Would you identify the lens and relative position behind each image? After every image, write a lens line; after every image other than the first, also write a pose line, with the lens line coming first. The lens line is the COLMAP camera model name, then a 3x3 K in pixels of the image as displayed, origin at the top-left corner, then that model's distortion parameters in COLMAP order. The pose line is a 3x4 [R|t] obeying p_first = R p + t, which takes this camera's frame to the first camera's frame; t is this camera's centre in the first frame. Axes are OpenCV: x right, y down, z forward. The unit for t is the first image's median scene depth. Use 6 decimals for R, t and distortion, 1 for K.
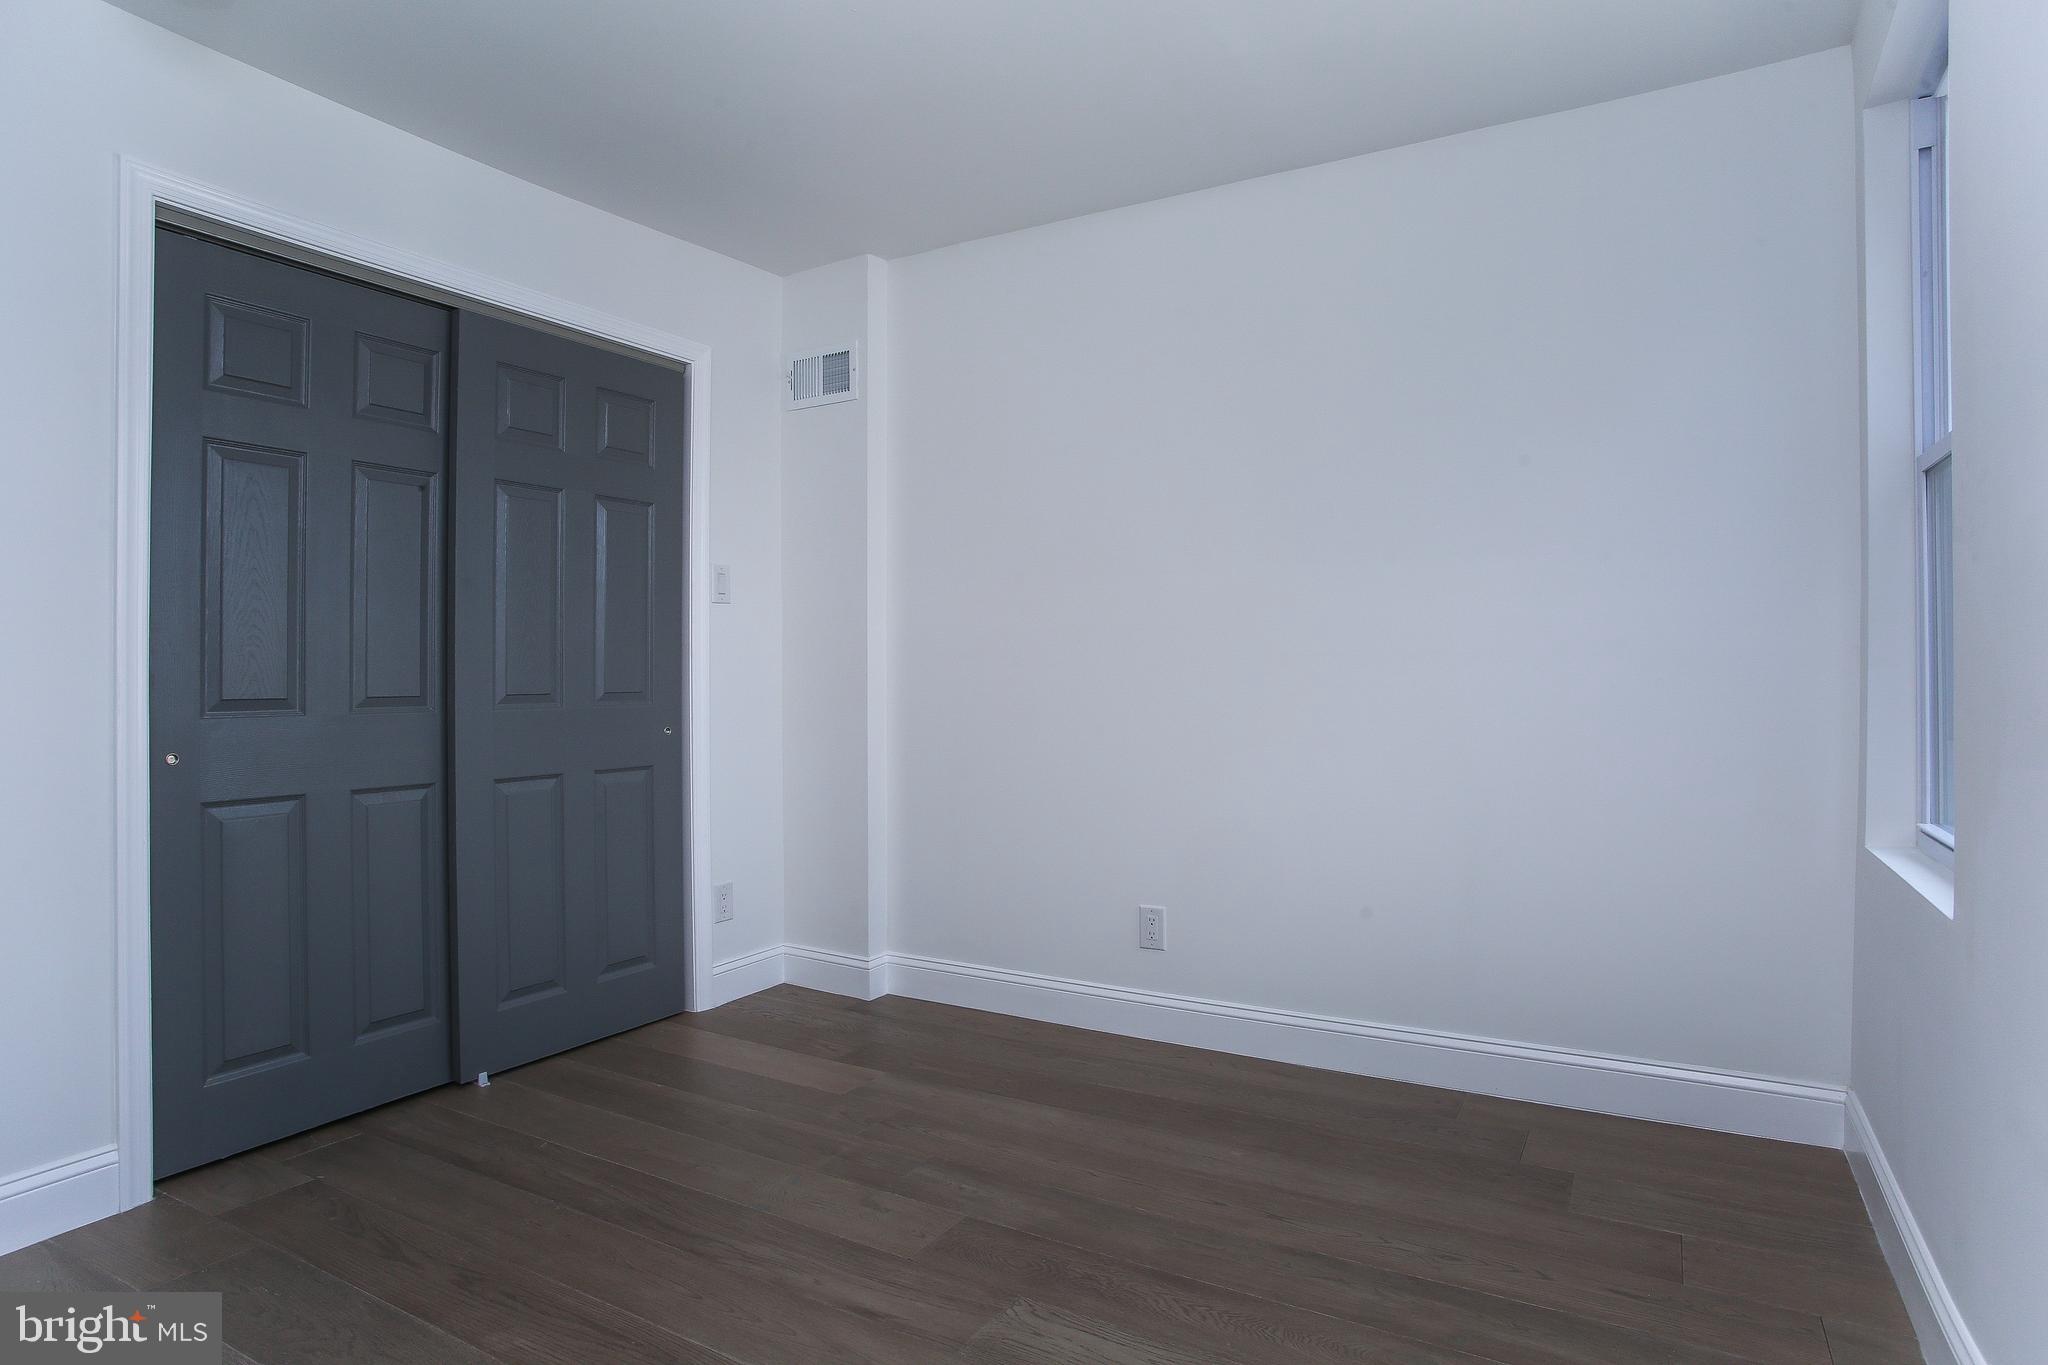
lens RADIAL K [[1128.9, 0, 1013.8], [0, 1128.9, 683.1], [0, 0, 1]] dist [-0.088153, 0.040639]
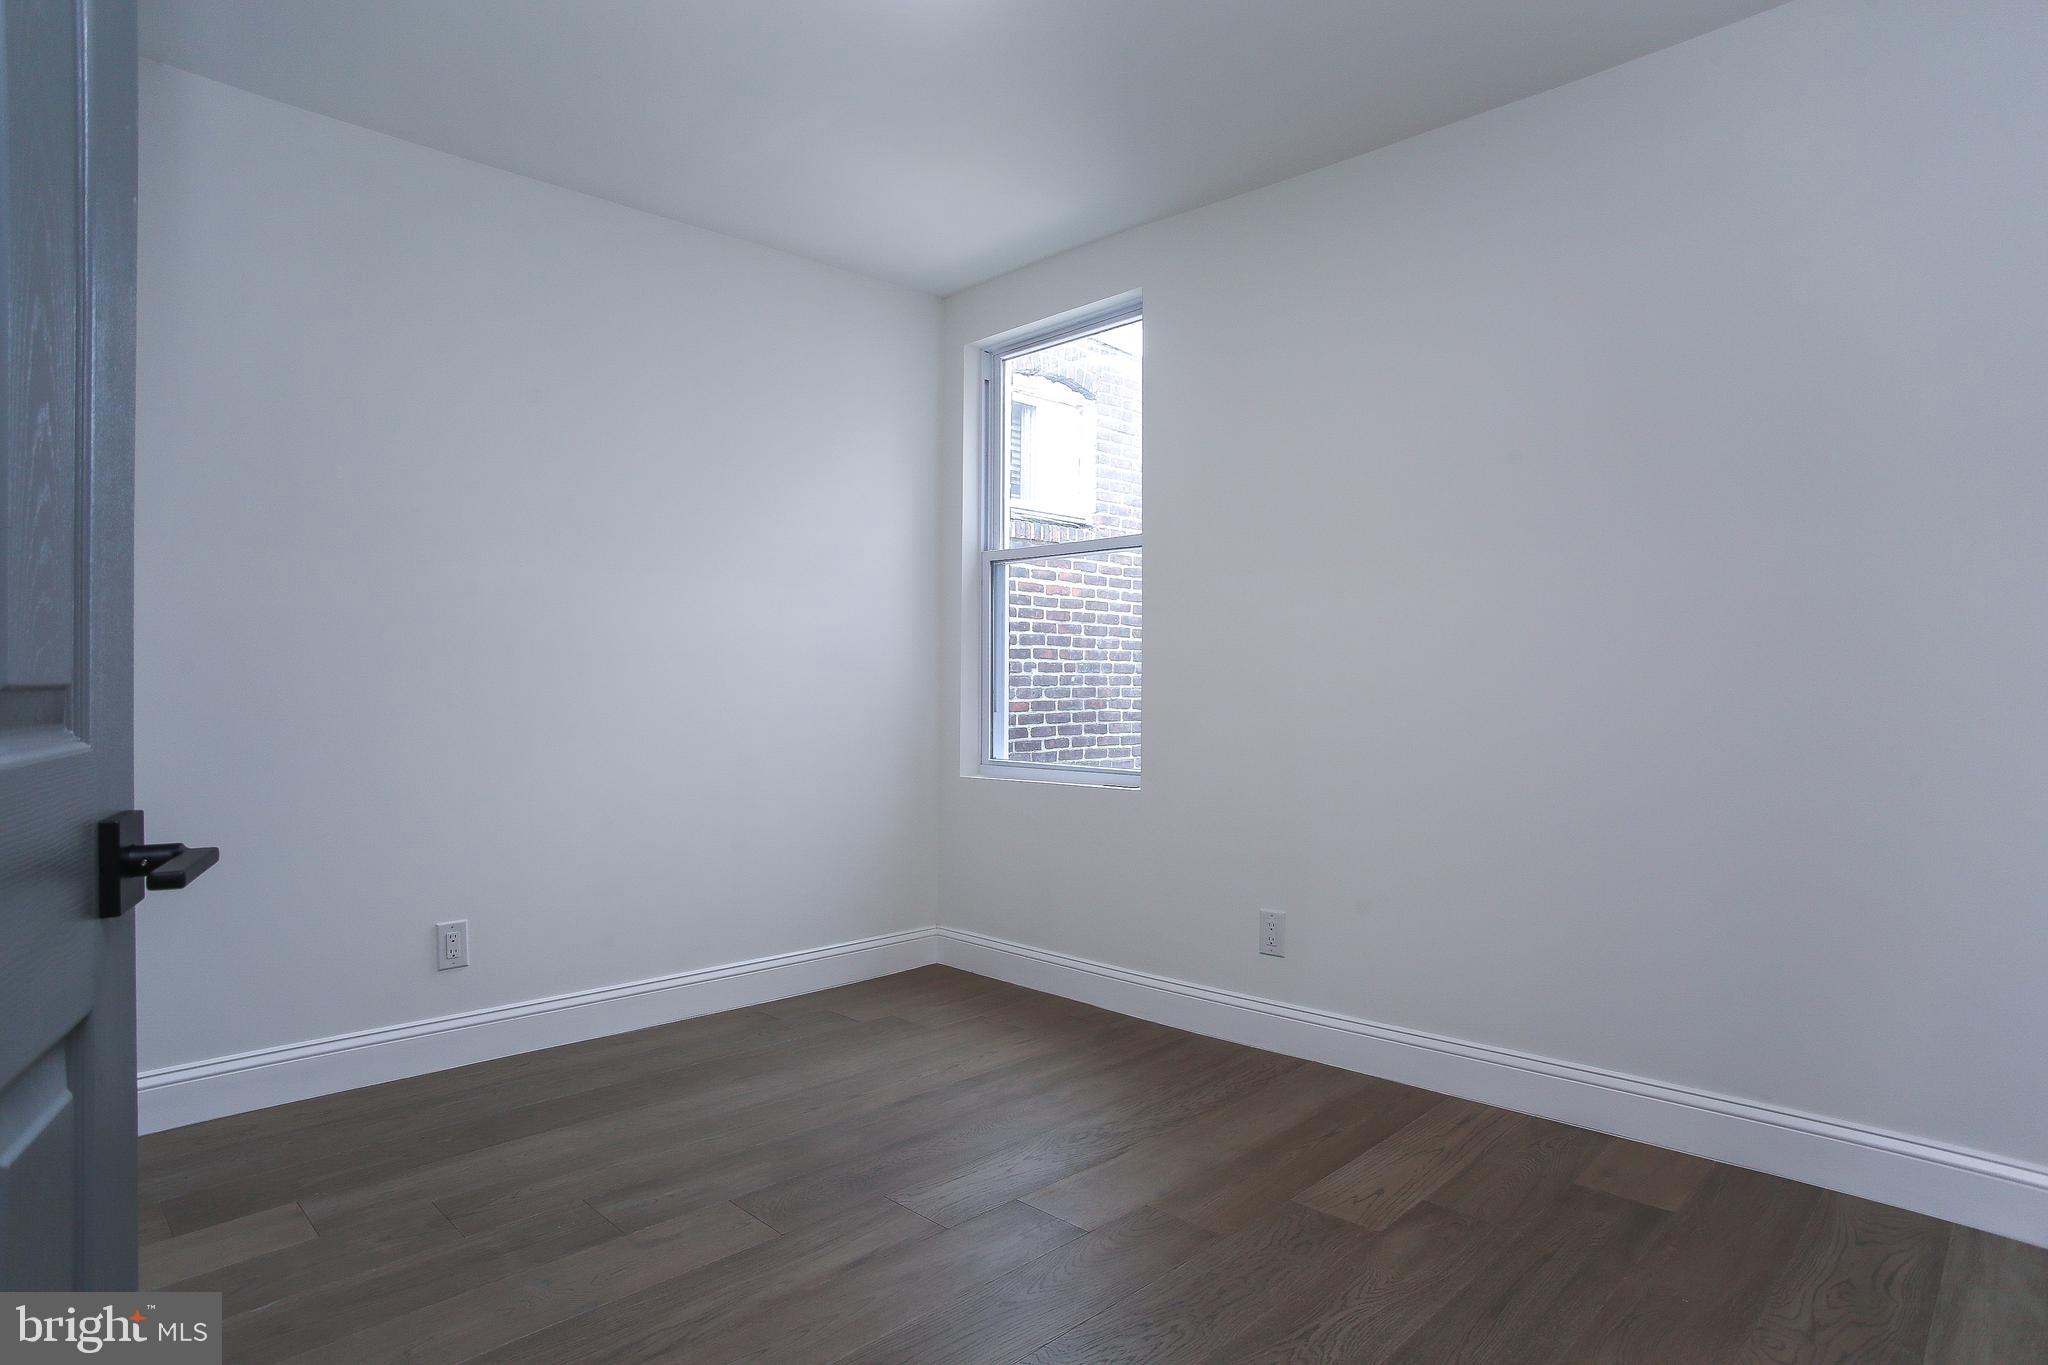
lens RADIAL K [[1128.9, 0, 1017.6], [0, 1128.9, 686.5], [0, 0, 1]] dist [-0.088153, 0.040639]
pose [[0.250935, 0.002175, 0.968001, -0.990975], [0.006663, 0.999970, -0.003974, 0.020815], [-0.967981, 0.007447, 0.250913, 0.513242]]
